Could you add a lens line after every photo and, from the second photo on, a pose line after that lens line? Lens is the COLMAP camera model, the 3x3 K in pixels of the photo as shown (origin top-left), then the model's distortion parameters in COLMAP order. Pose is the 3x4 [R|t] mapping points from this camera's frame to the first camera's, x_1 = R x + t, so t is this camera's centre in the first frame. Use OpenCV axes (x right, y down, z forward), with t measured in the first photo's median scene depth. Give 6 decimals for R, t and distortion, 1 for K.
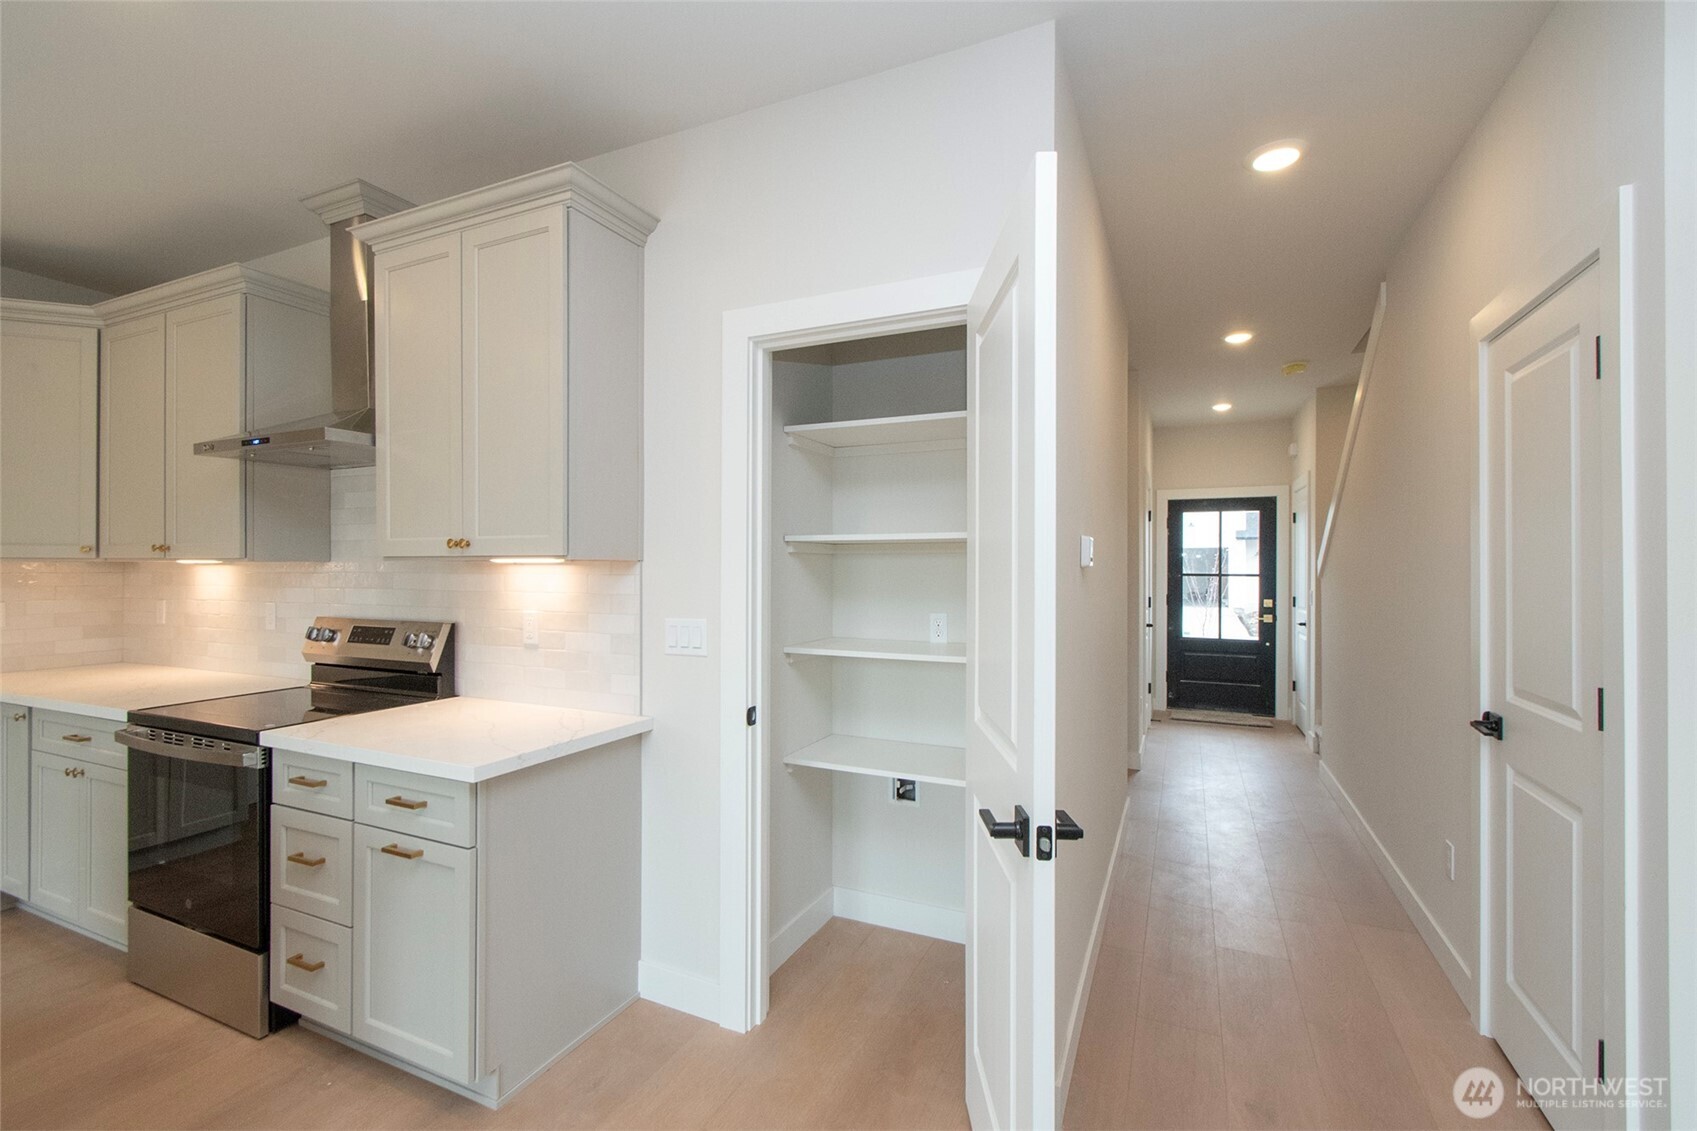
lens RADIAL K [[766.9, 0, 854.6], [0, 766.9, 580.2], [0, 0, 1]] dist [0.006805, -0.000680]
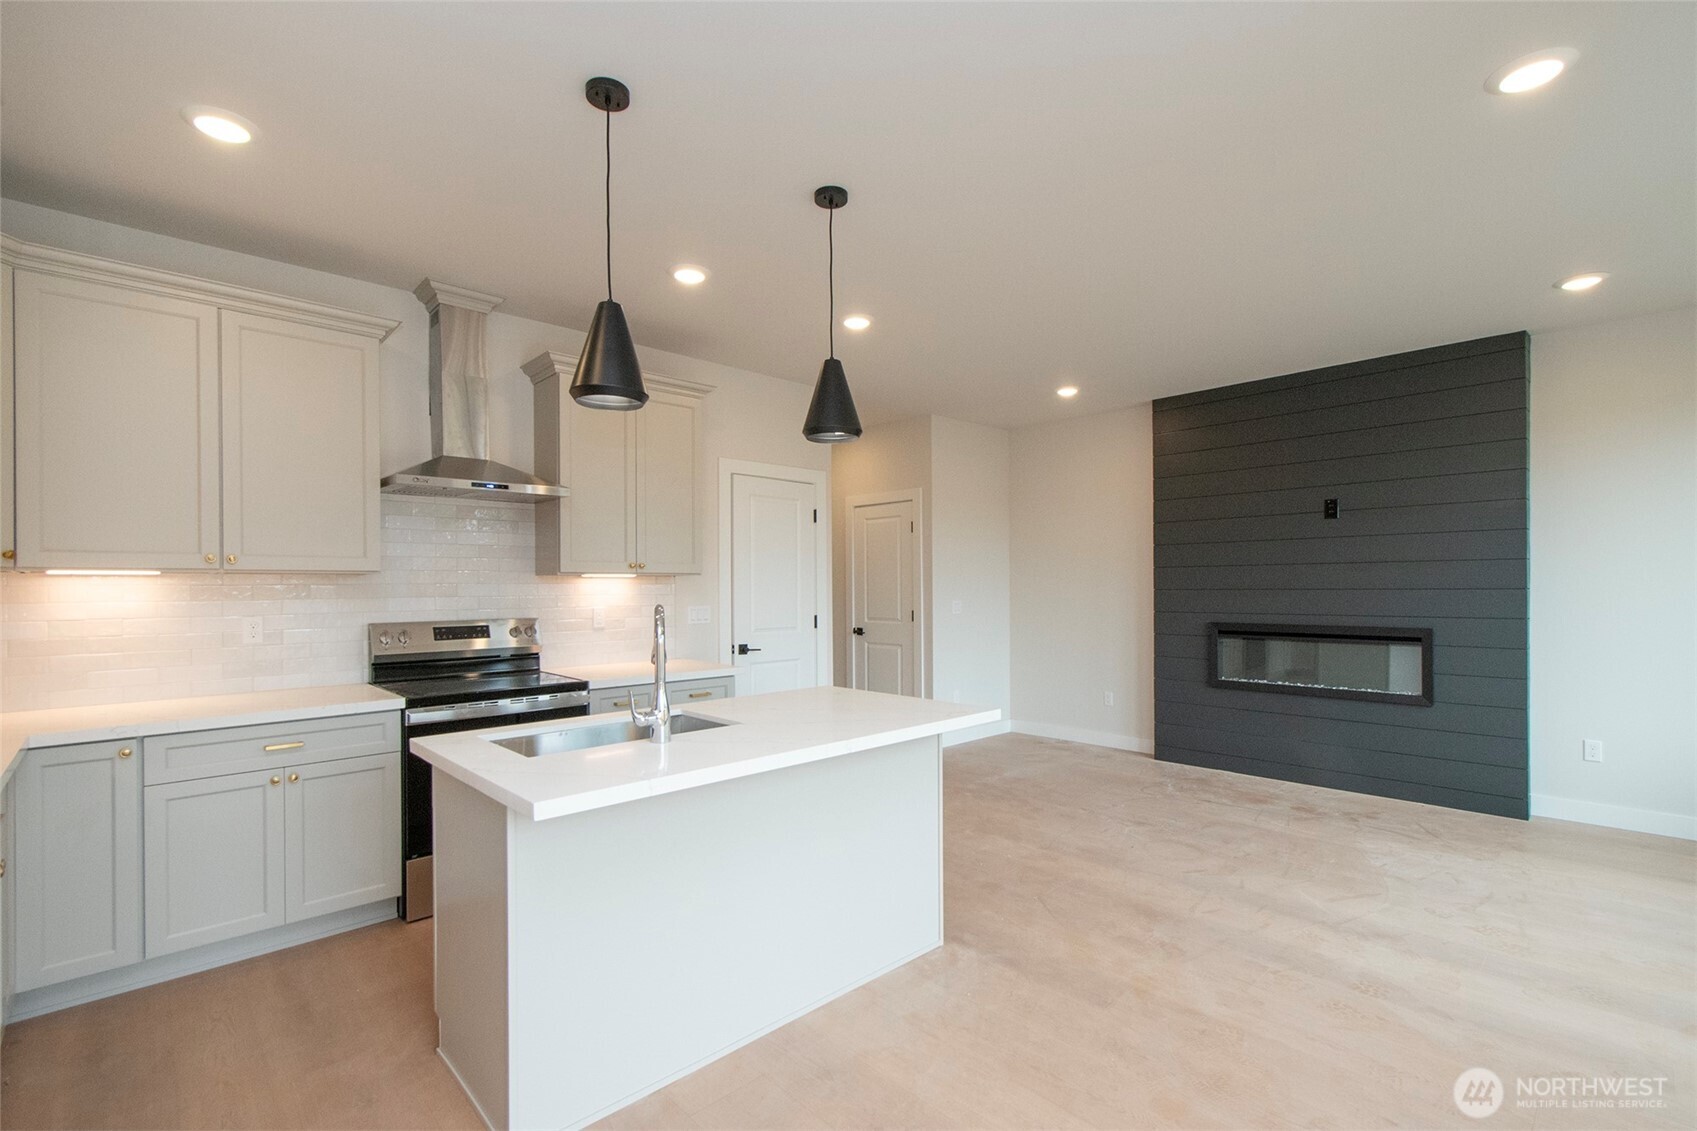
lens RADIAL K [[766.9, 0, 841.1], [0, 766.9, 588.0], [0, 0, 1]] dist [0.006805, -0.000680]
pose [[0.371498, -0.007916, 0.928400, -1.658744], [0.016297, 0.999865, 0.002004, 0.004671], [-0.928291, 0.014385, 0.371577, -0.074319]]
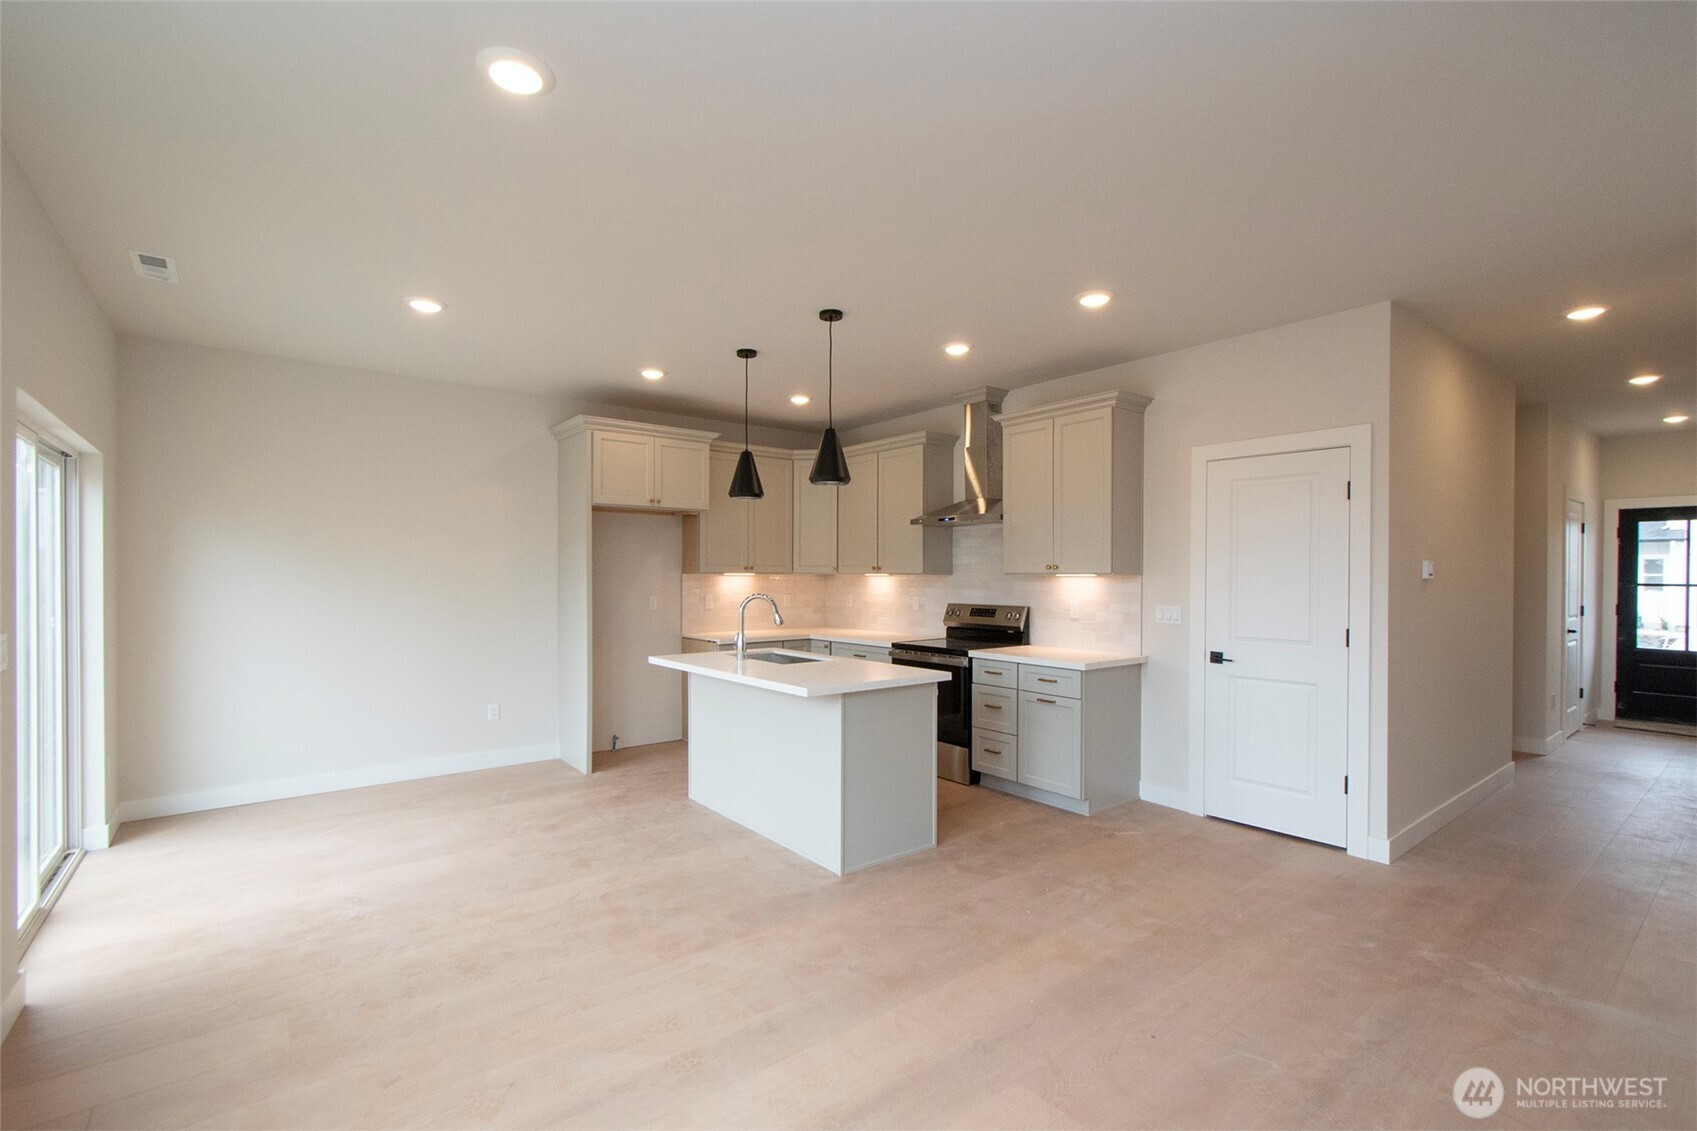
lens RADIAL K [[766.9, 0, 832.9], [0, 766.9, 583.1], [0, 0, 1]] dist [0.006805, -0.000680]
pose [[0.881043, 0.005471, -0.473005, -0.040007], [-0.007835, 0.999965, -0.003027, 0.004955], [0.472972, 0.006373, 0.881055, -0.957638]]
